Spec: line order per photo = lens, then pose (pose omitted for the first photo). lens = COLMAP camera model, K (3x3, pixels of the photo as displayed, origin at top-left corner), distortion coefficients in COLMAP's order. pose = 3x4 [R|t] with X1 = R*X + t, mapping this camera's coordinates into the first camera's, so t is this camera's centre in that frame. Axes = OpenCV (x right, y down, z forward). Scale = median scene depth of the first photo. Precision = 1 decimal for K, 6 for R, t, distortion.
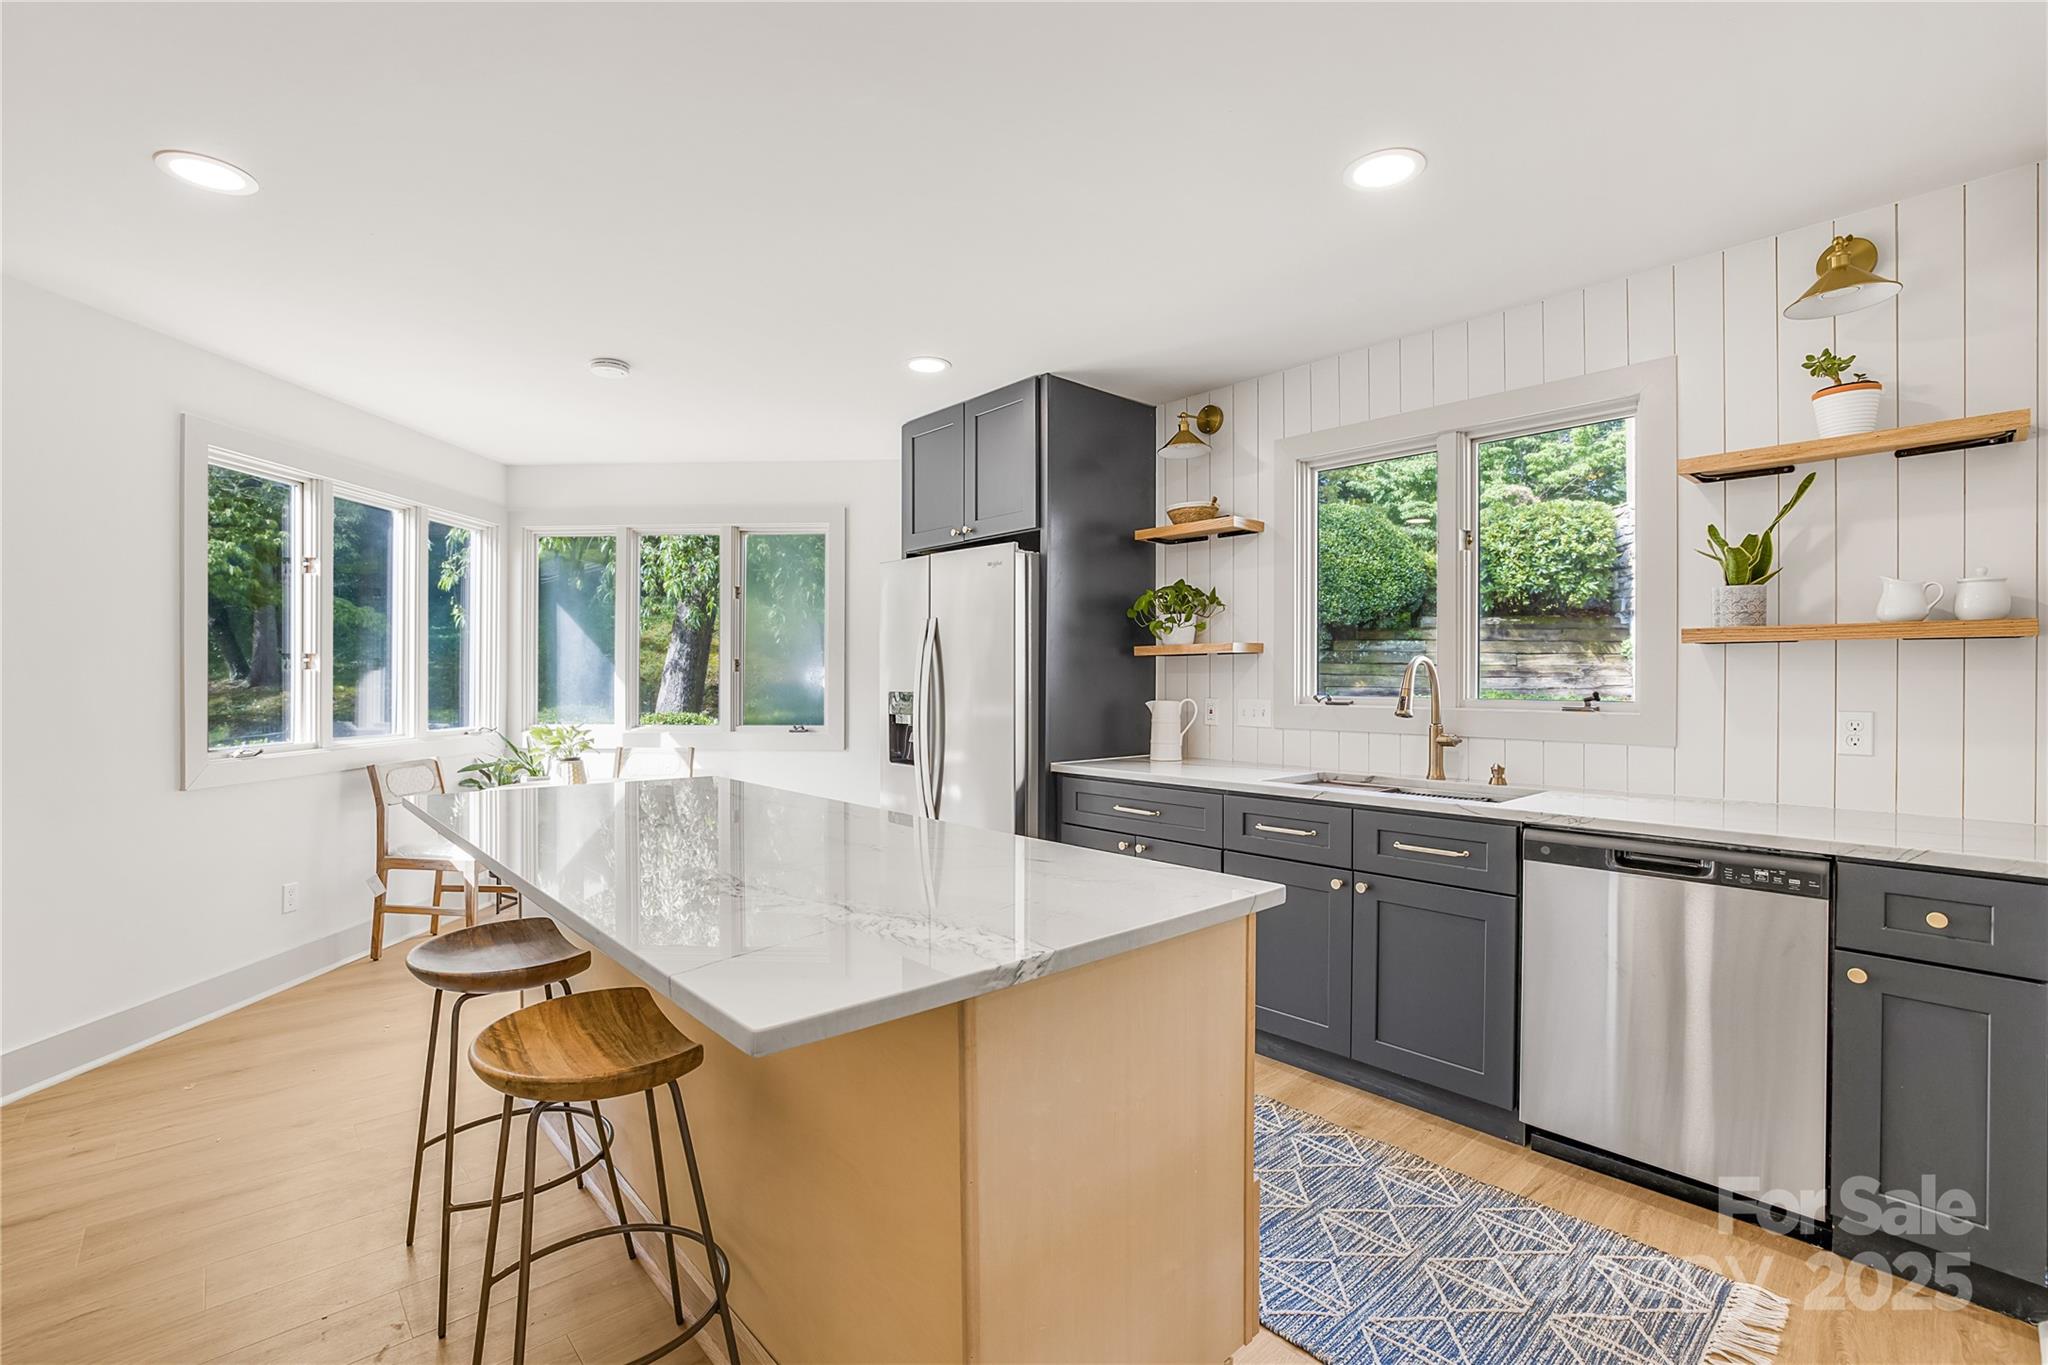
lens RADIAL K [[894.8, 0, 1007.7], [0, 894.8, 674.8], [0, 0, 1]] dist [-0.039512, 0.013535]
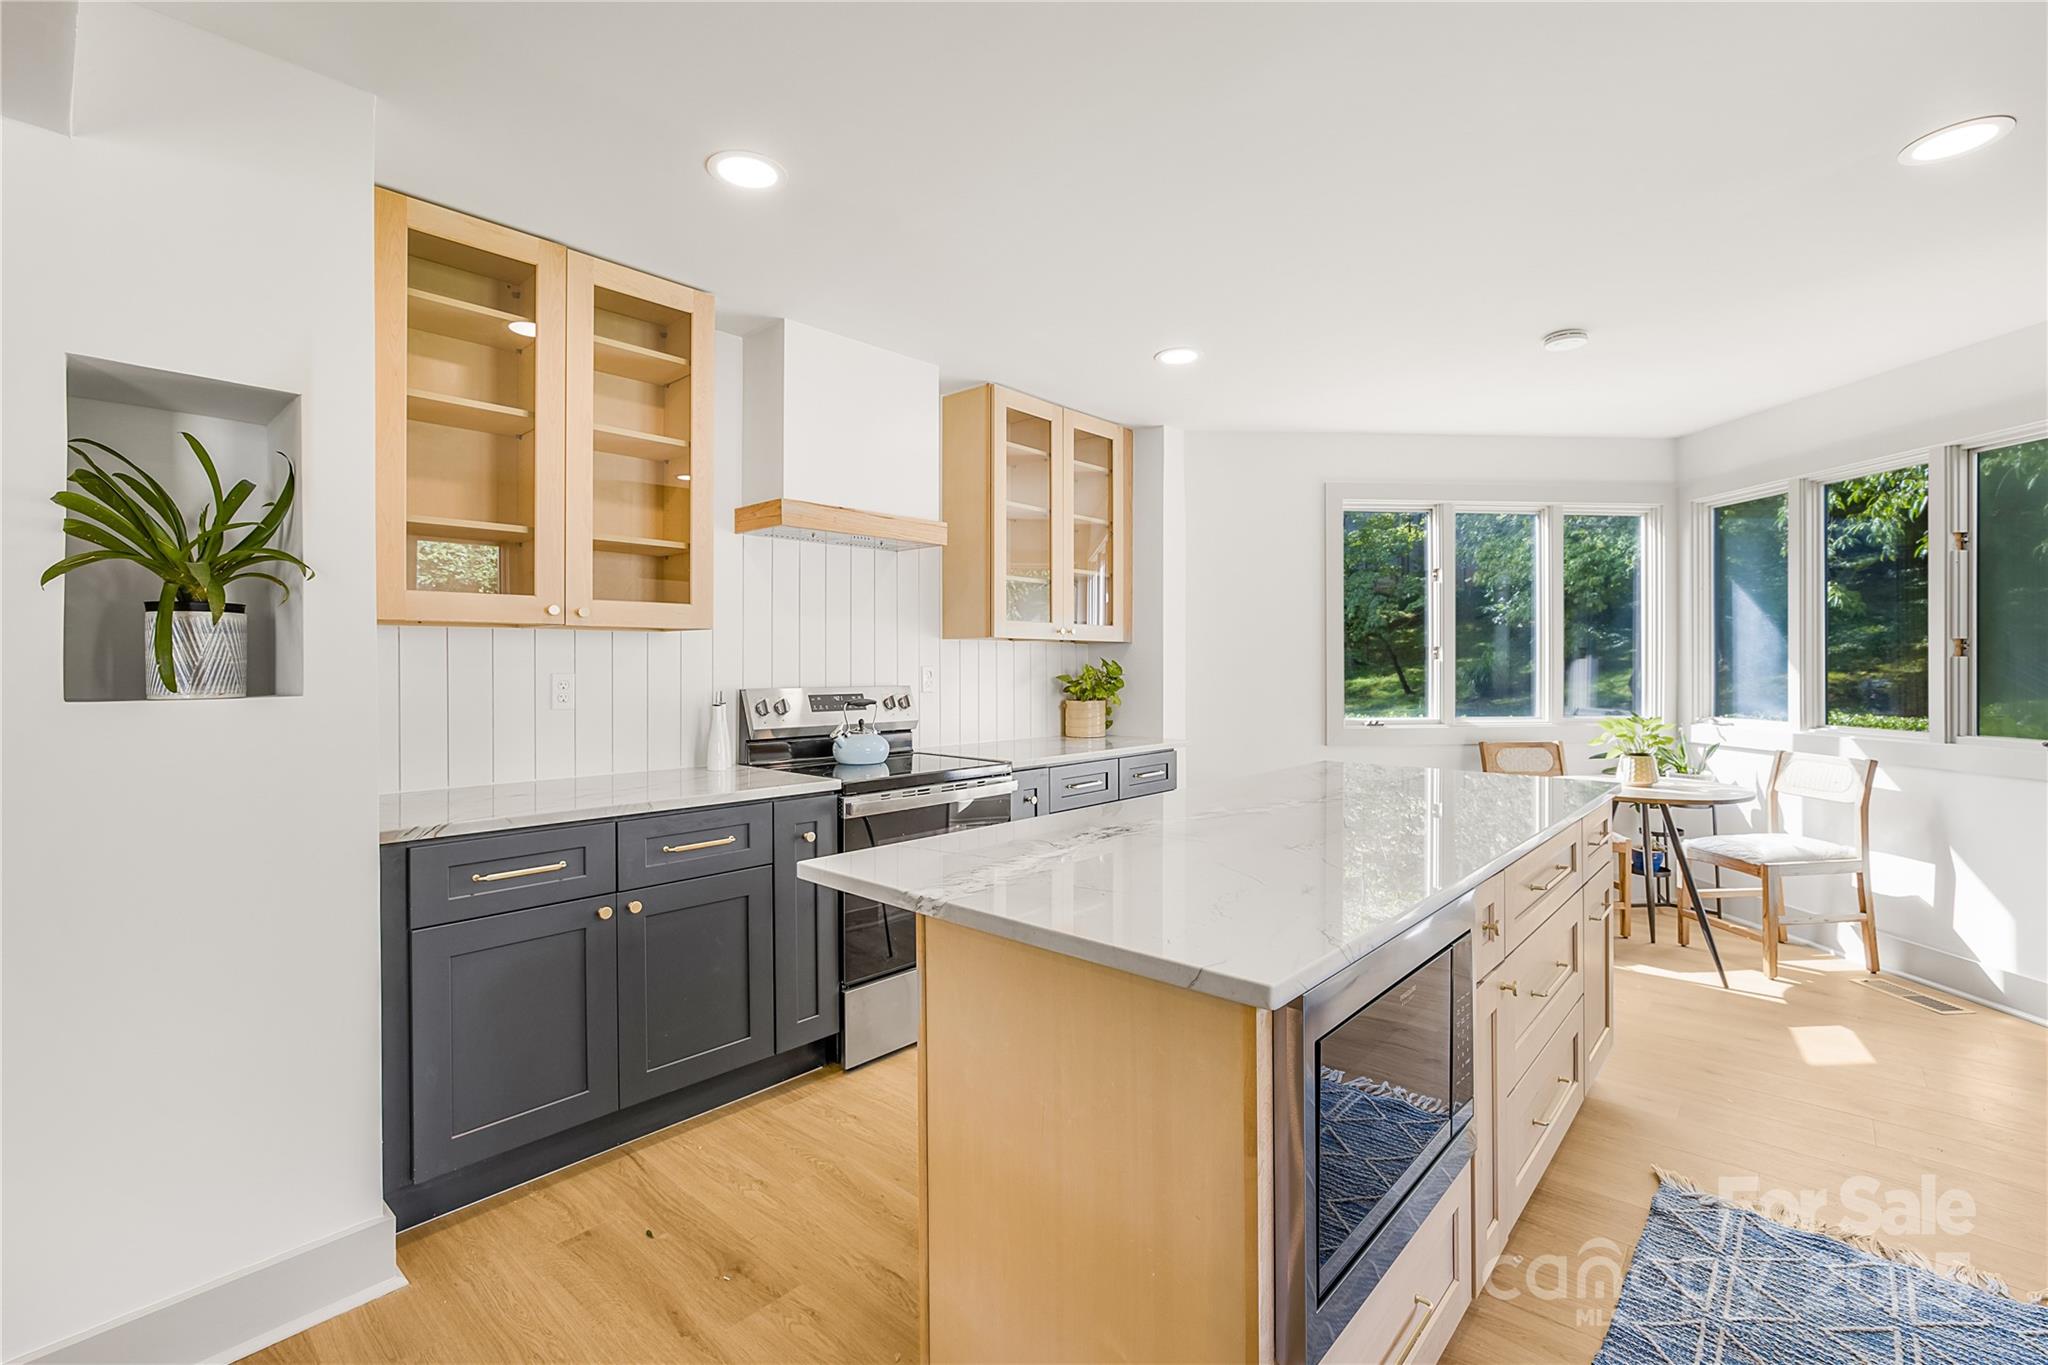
lens RADIAL K [[894.8, 0, 1052.9], [0, 894.8, 657.2], [0, 0, 1]] dist [-0.039512, 0.013535]
pose [[0.118193, -0.008703, -0.992952, 0.410514], [0.004863, 0.999955, -0.008185, -0.001255], [0.992979, -0.003861, 0.118230, 0.330061]]
